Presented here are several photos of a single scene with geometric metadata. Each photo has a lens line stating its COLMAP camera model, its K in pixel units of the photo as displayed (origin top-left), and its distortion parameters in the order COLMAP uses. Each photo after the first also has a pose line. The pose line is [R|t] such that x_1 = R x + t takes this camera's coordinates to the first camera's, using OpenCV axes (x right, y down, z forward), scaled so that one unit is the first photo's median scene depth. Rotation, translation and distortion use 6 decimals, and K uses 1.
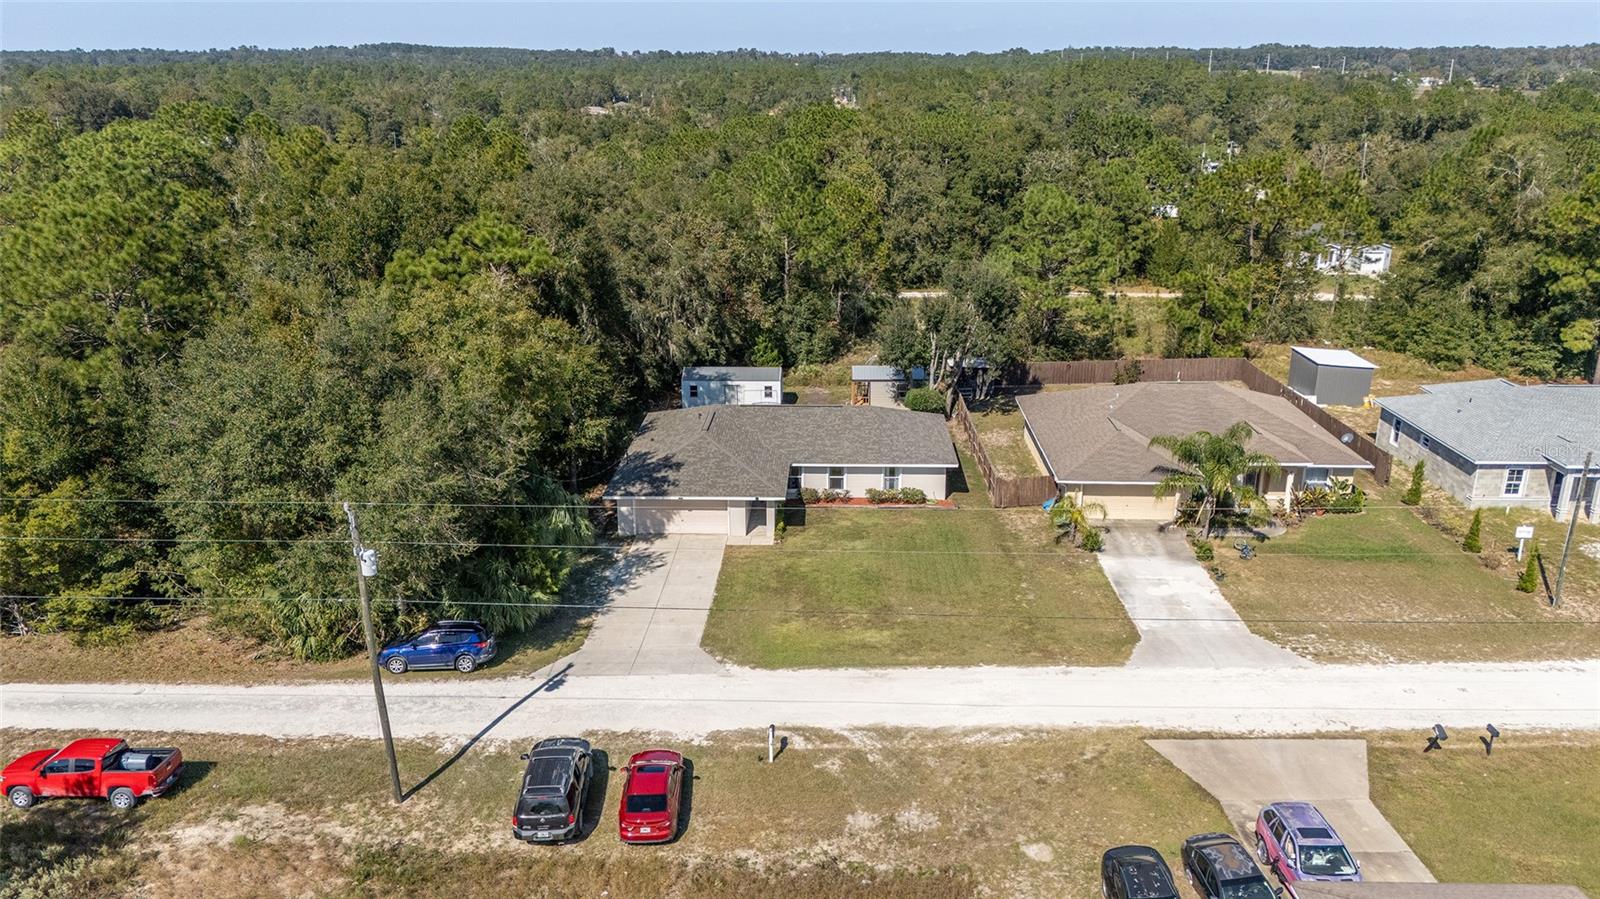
lens RADIAL K [[1174.5, 0, 800.0], [0, 1174.5, 449.5], [0, 0, 1]] dist [0.076143, -0.087861]
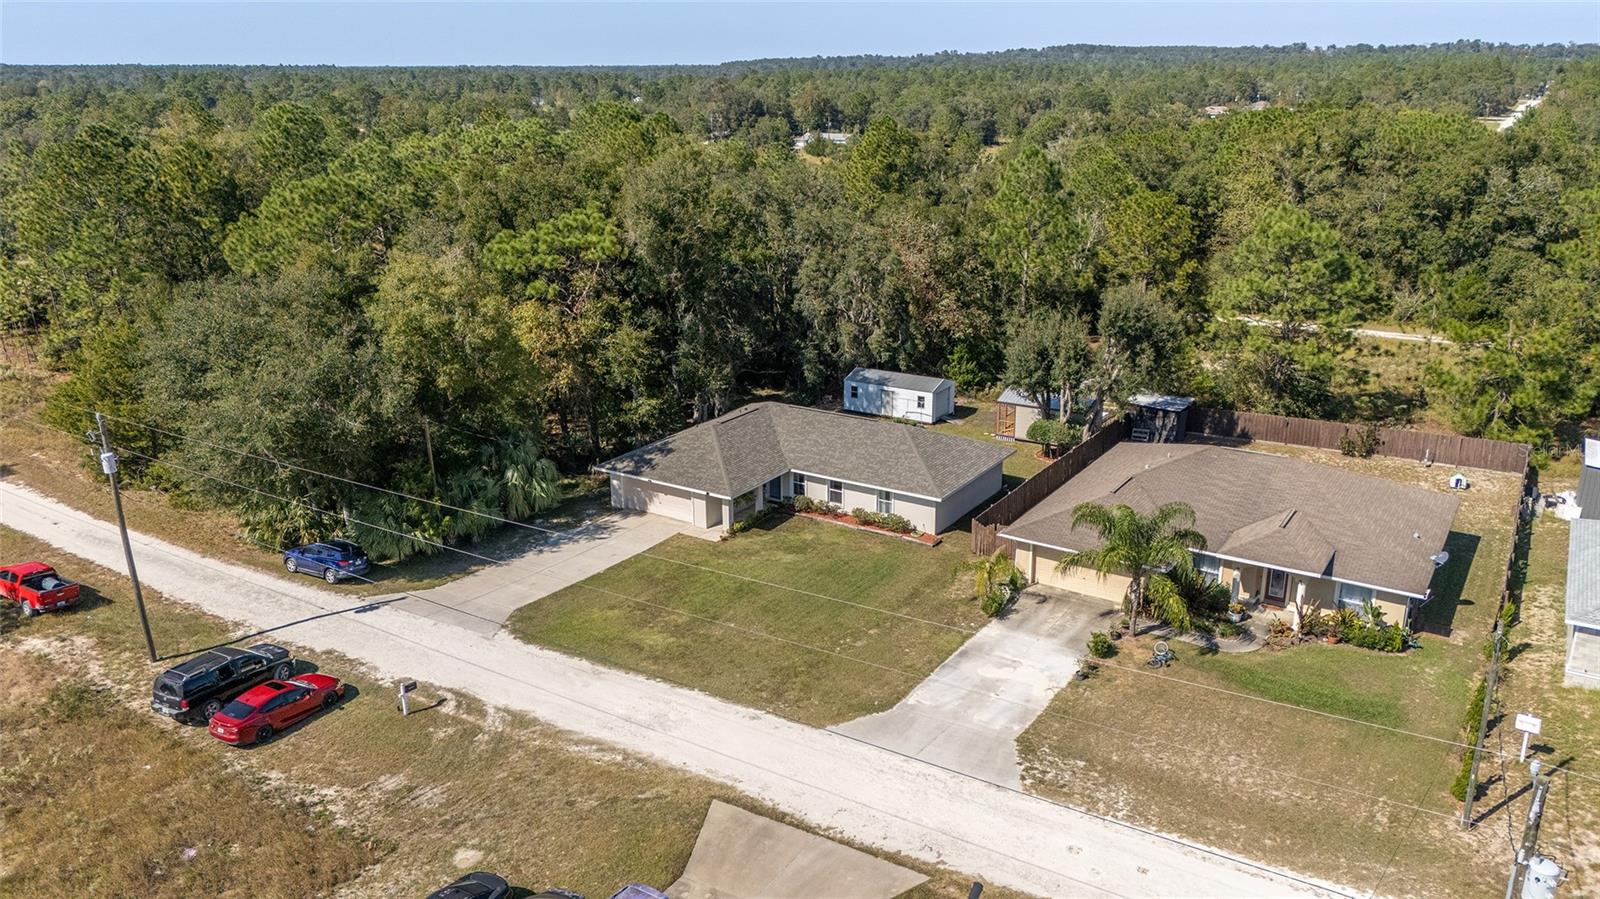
lens RADIAL K [[1174.5, 0, 800.0], [0, 1174.5, 449.5], [0, 0, 1]] dist [0.076143, -0.087861]
pose [[0.854376, 0.154550, -0.496141, 0.518520], [-0.154208, 0.987148, 0.041948, -0.049731], [0.496247, 0.040669, 0.867228, 0.151734]]
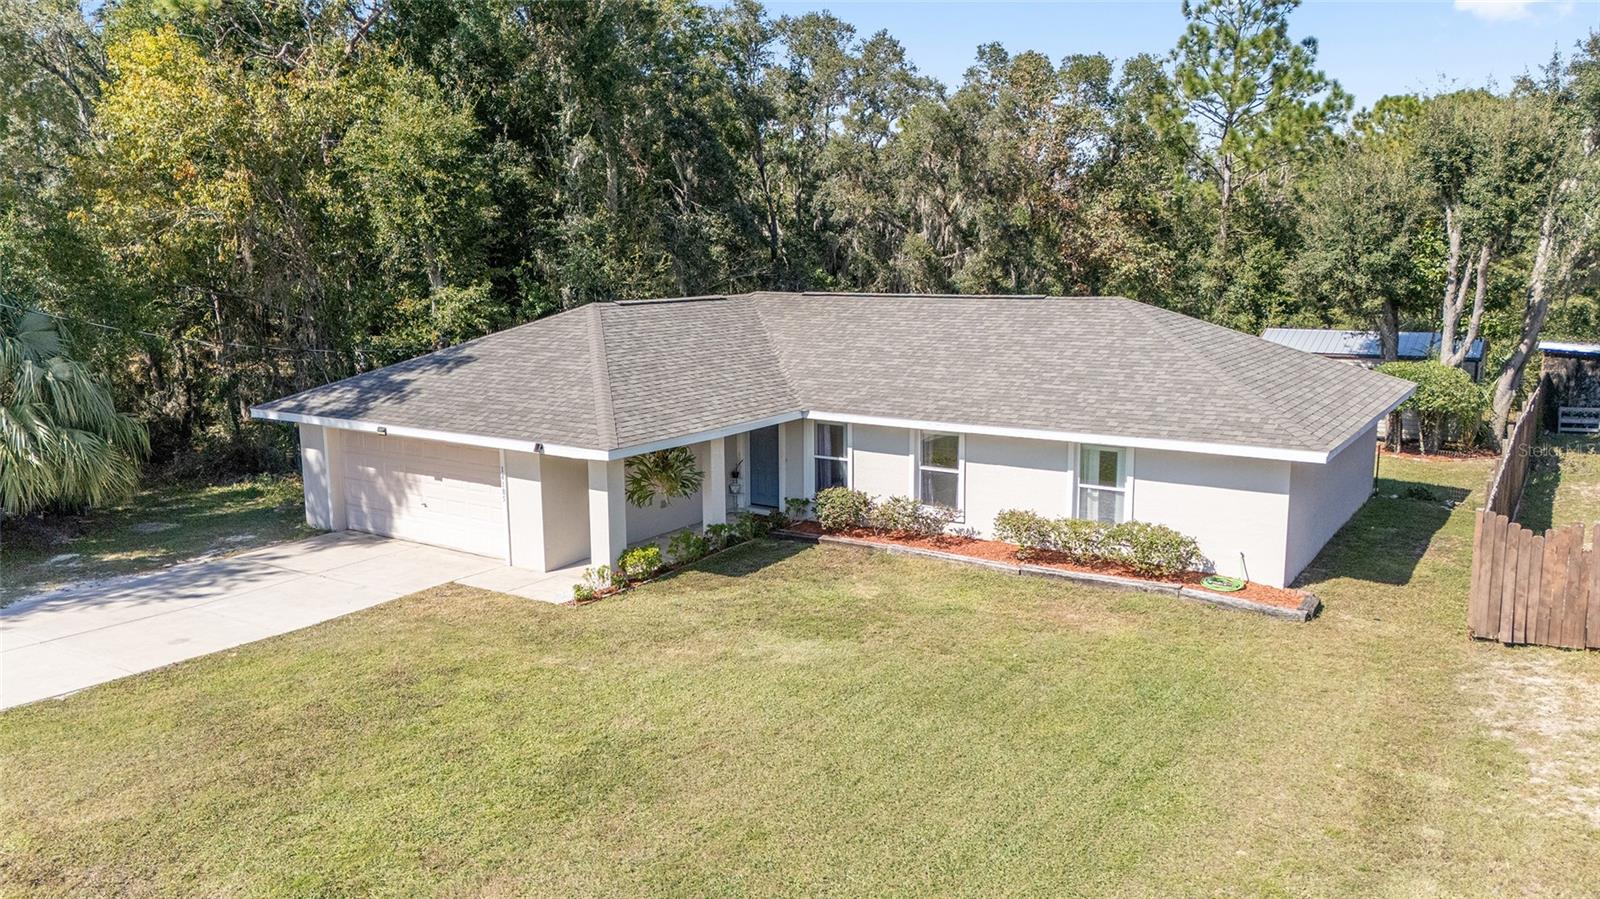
lens RADIAL K [[1174.5, 0, 800.0], [0, 1174.5, 449.5], [0, 0, 1]] dist [0.076143, -0.087861]
pose [[0.847609, 0.086162, -0.523579, 0.183553], [-0.157789, 0.983020, -0.093671, 0.059344], [0.506618, 0.162011, 0.846812, 0.750514]]
